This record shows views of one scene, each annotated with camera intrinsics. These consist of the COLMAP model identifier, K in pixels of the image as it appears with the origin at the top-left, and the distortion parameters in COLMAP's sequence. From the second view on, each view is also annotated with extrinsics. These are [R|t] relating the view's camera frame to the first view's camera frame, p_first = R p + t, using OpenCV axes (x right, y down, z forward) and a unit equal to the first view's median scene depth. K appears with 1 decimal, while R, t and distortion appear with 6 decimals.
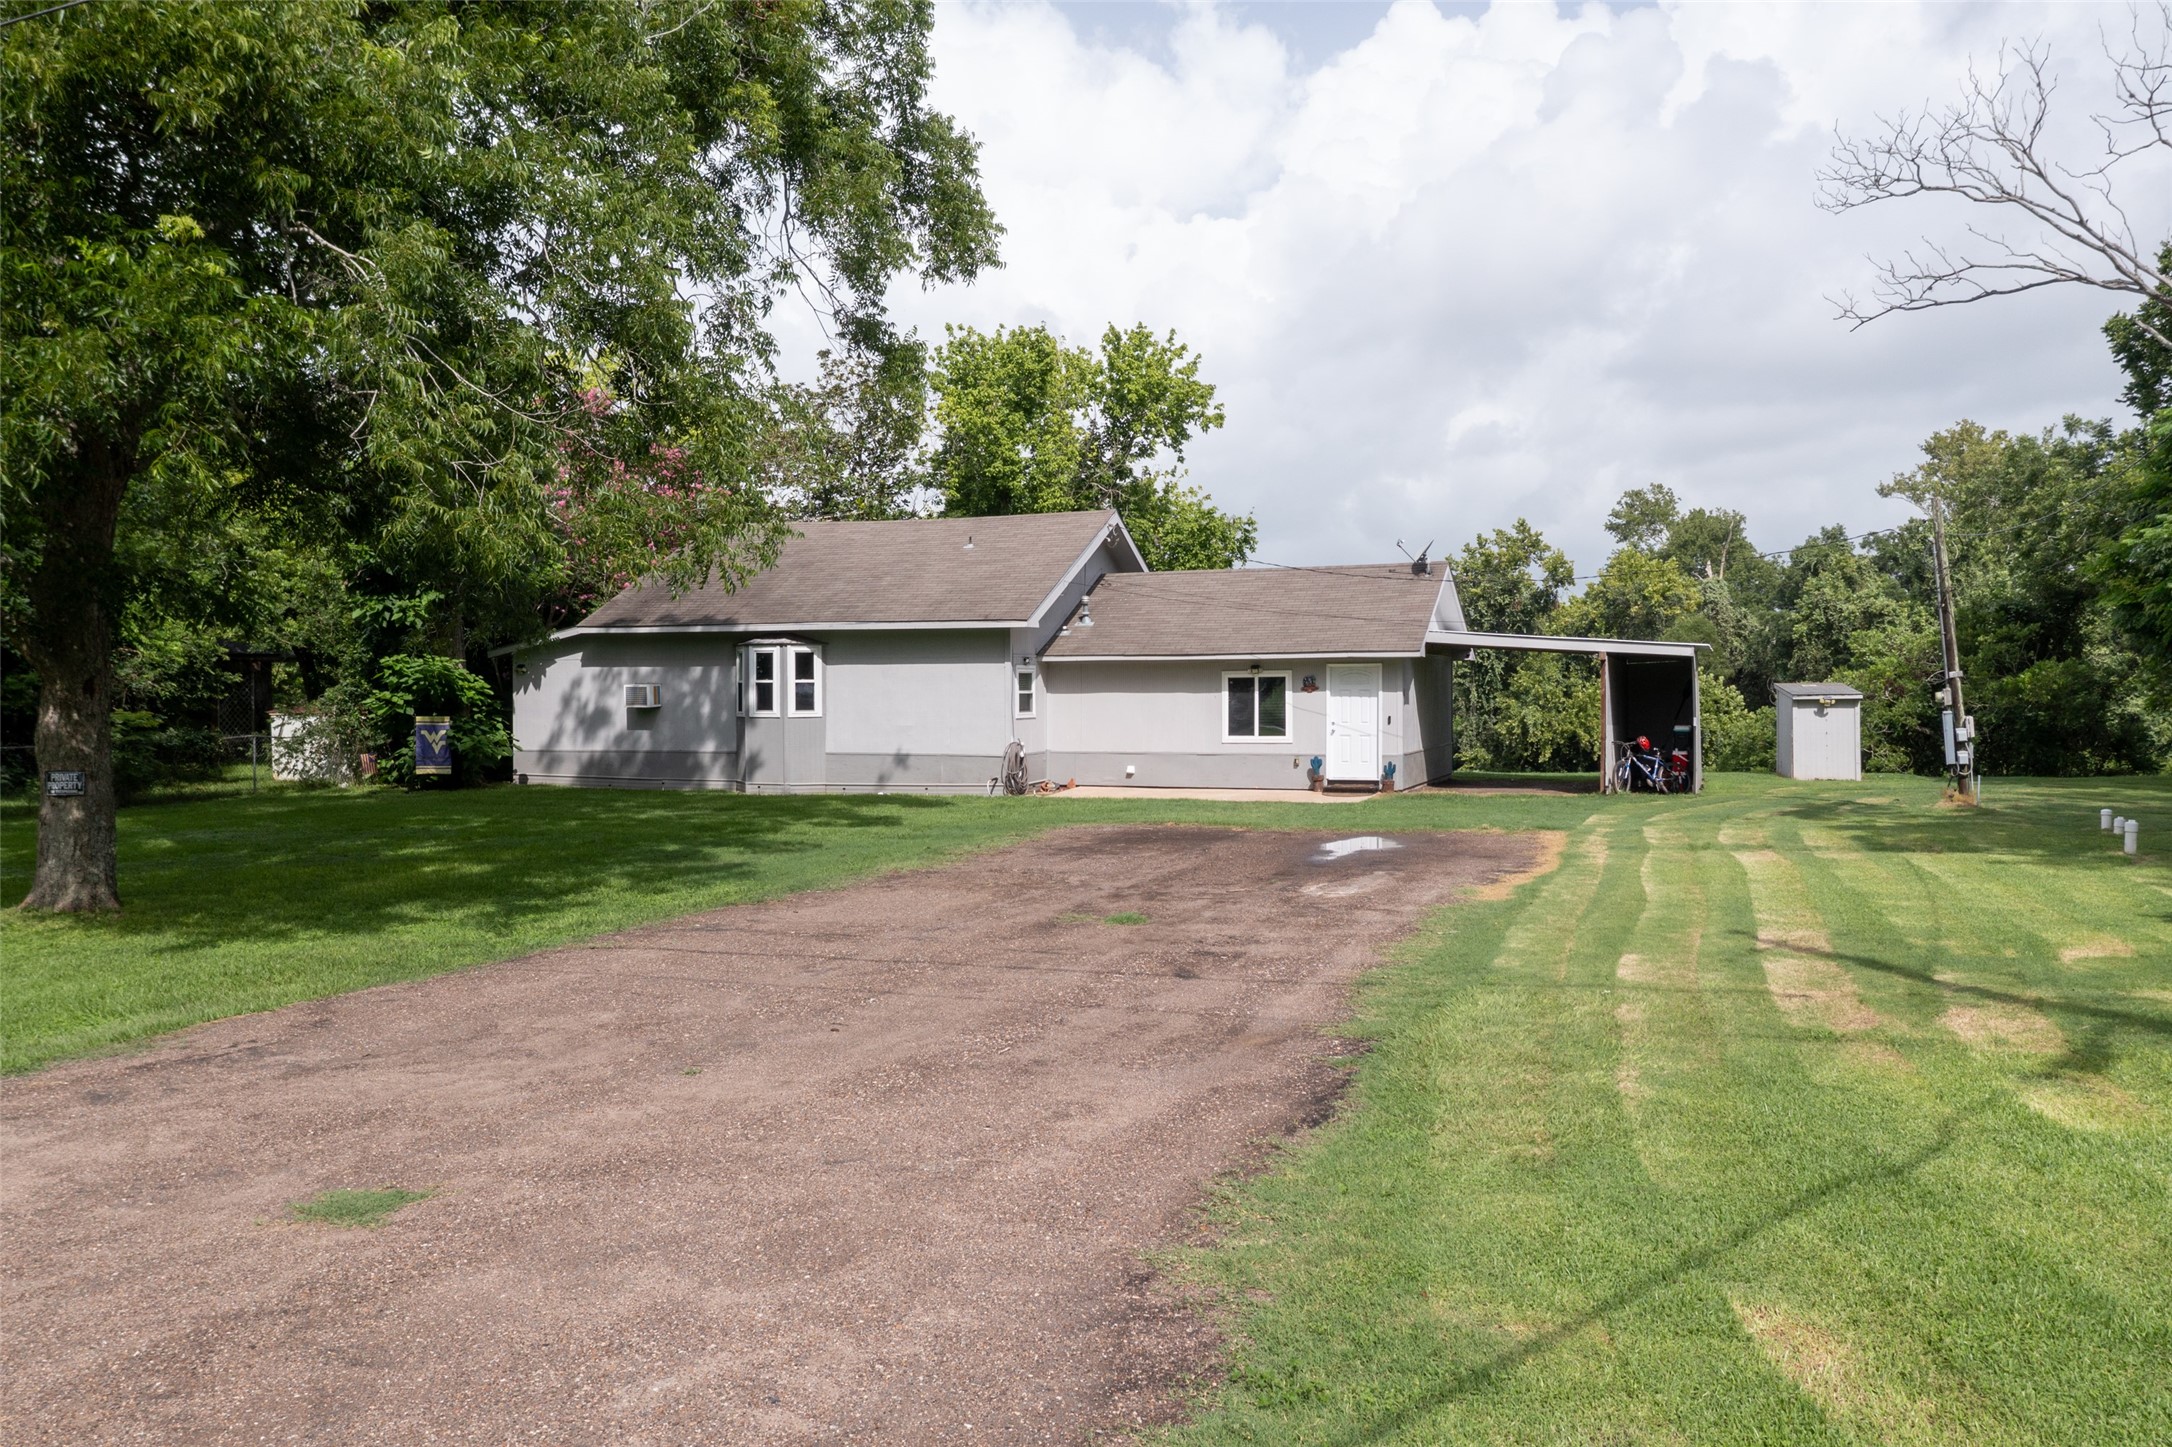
lens RADIAL K [[1740.7, 0, 1078.9], [0, 1740.7, 708.0], [0, 0, 1]] dist [-0.029198, 0.020985]
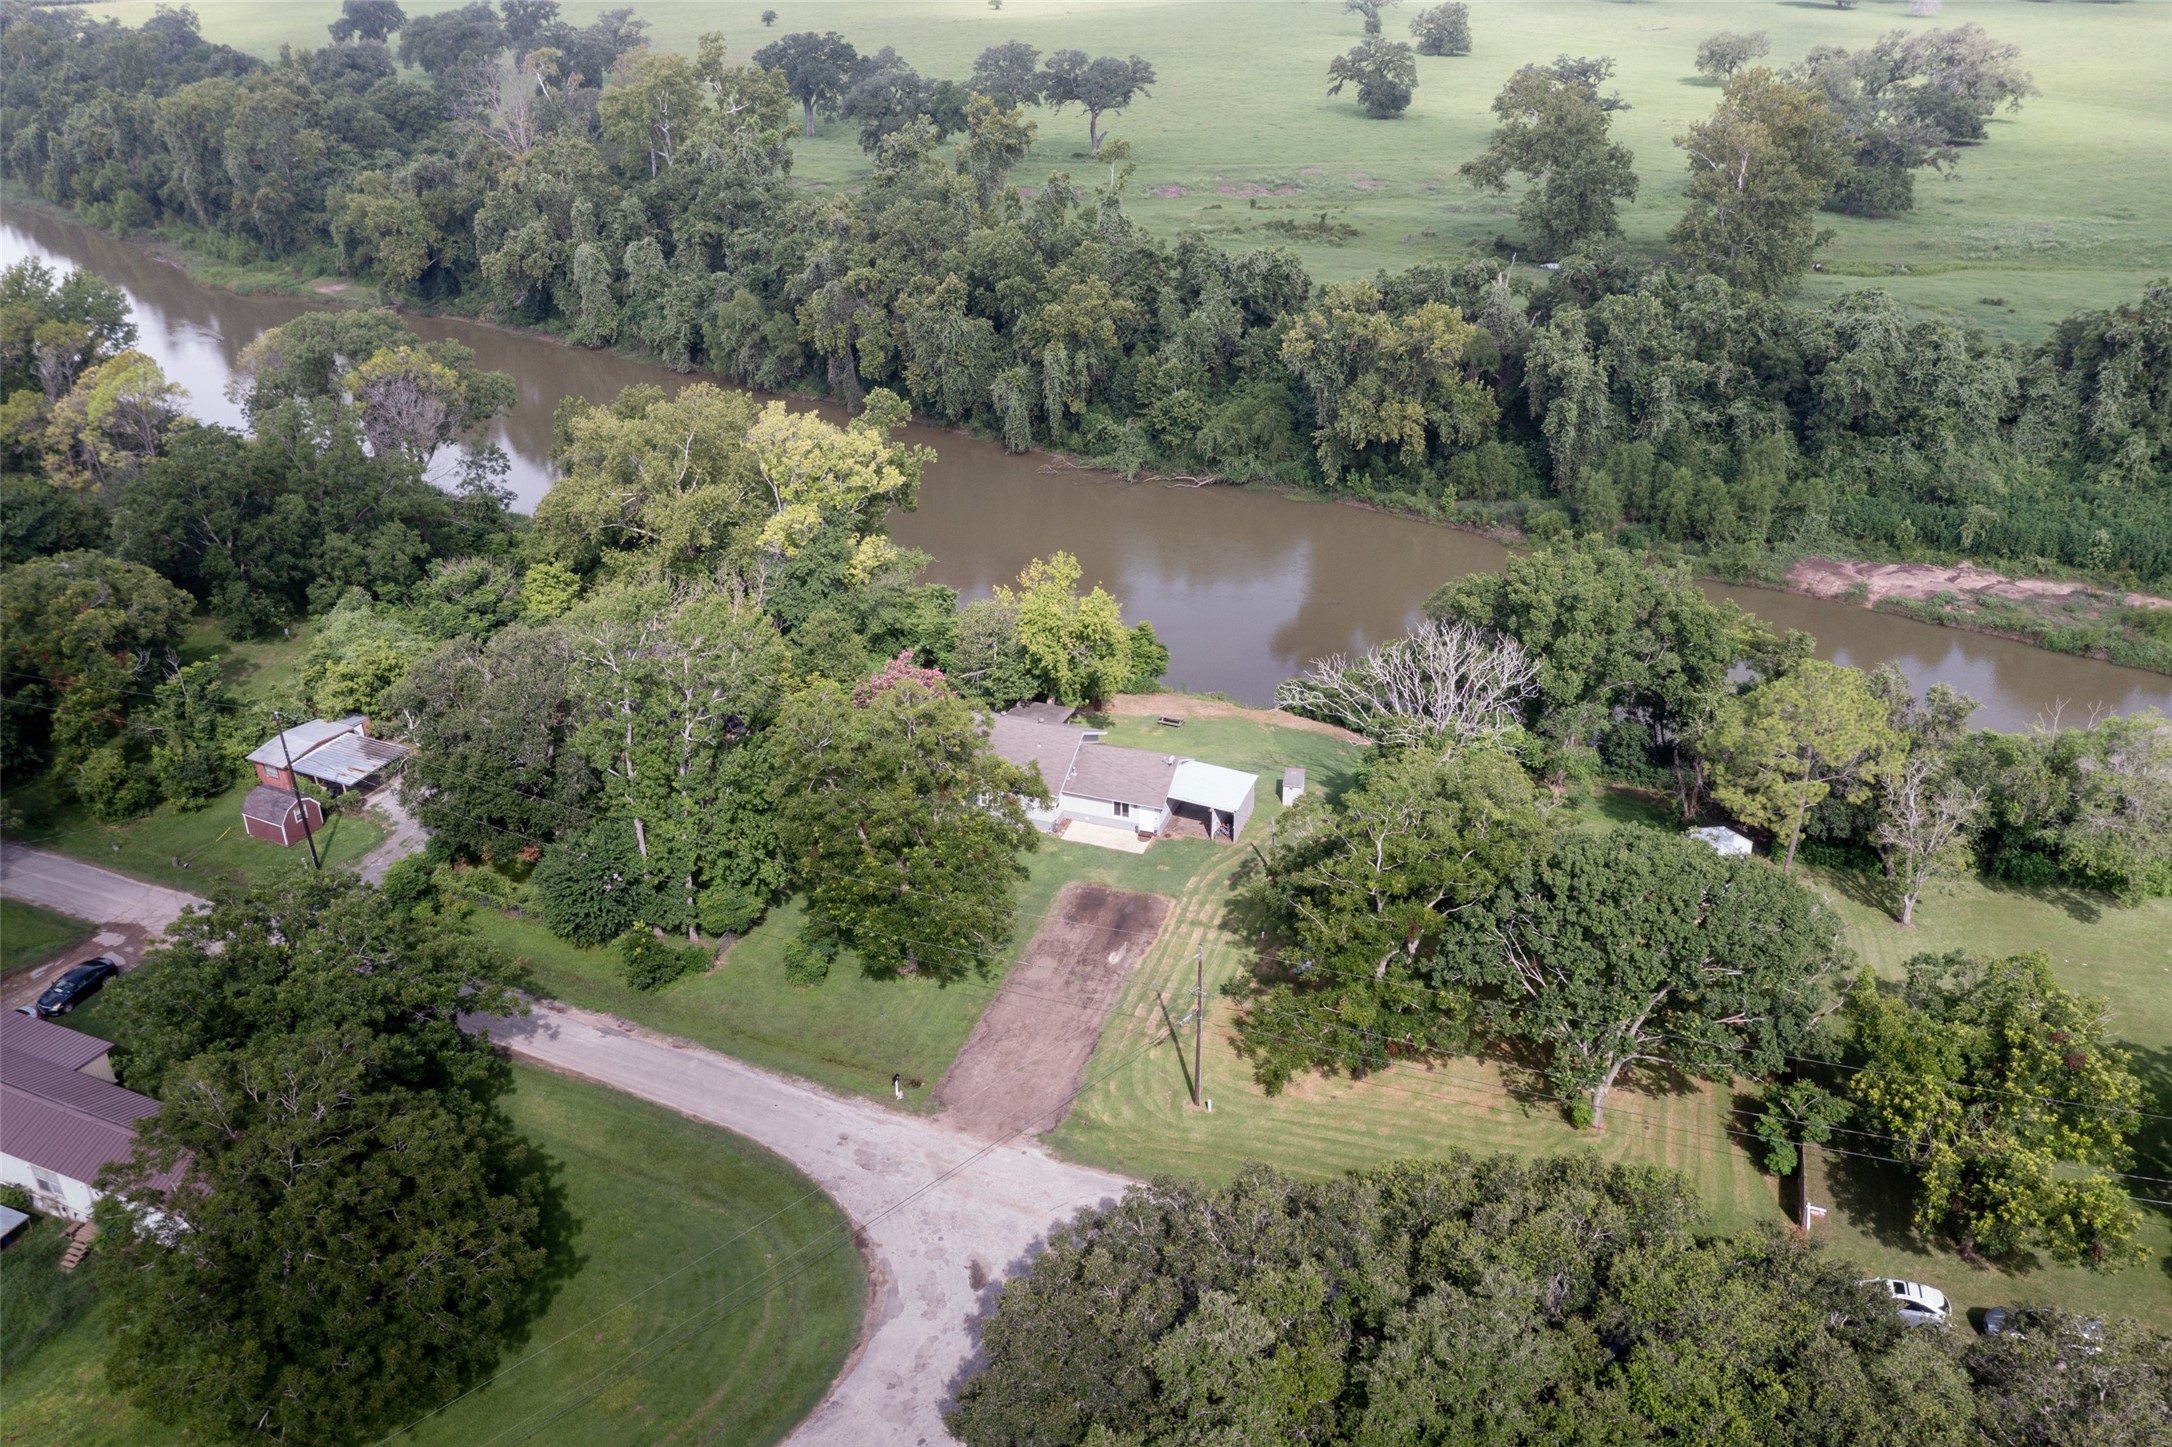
lens RADIAL K [[1740.7, 0, 1078.3], [0, 1740.7, 718.6], [0, 0, 1]] dist [-0.029198, 0.020985]
pose [[0.999972, -0.007454, 0.000974, -0.001739], [0.006226, 0.893850, 0.448323, -0.460739], [-0.004212, -0.448305, 0.893871, -0.555120]]
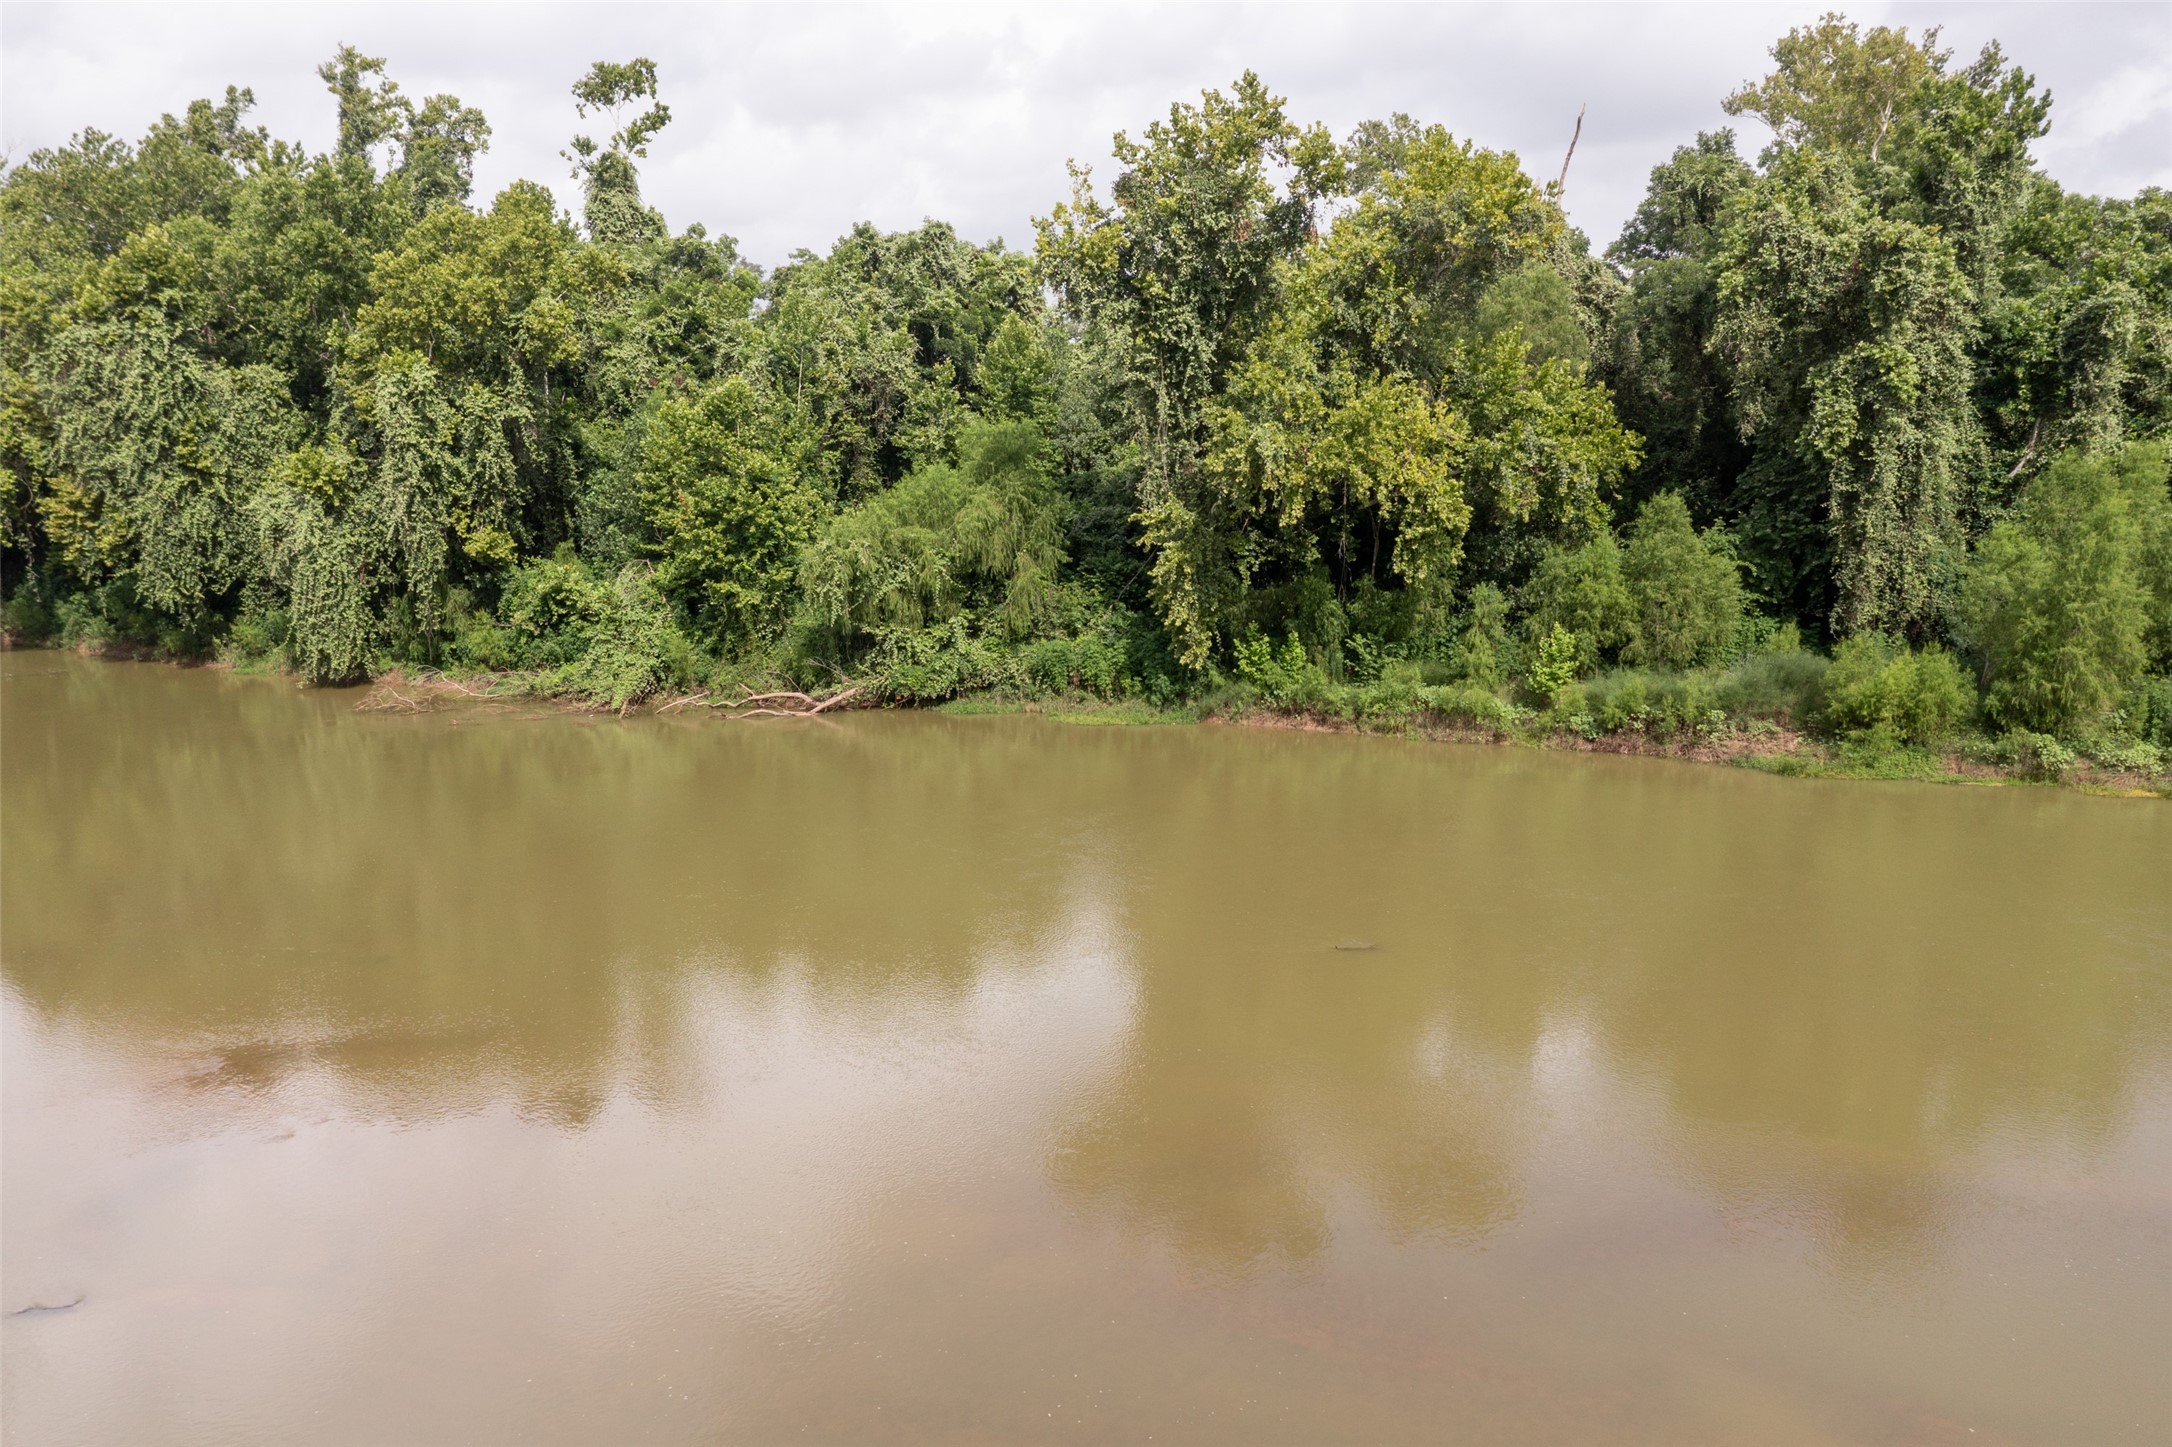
lens RADIAL K [[1740.7, 0, 1078.7], [0, 1740.7, 735.7], [0, 0, 1]] dist [-0.029198, 0.020985]
pose [[0.983014, -0.040467, 0.179015, 0.099645], [0.008896, 0.984748, 0.173759, 0.000315], [-0.183316, -0.169215, 0.968381, 0.460229]]
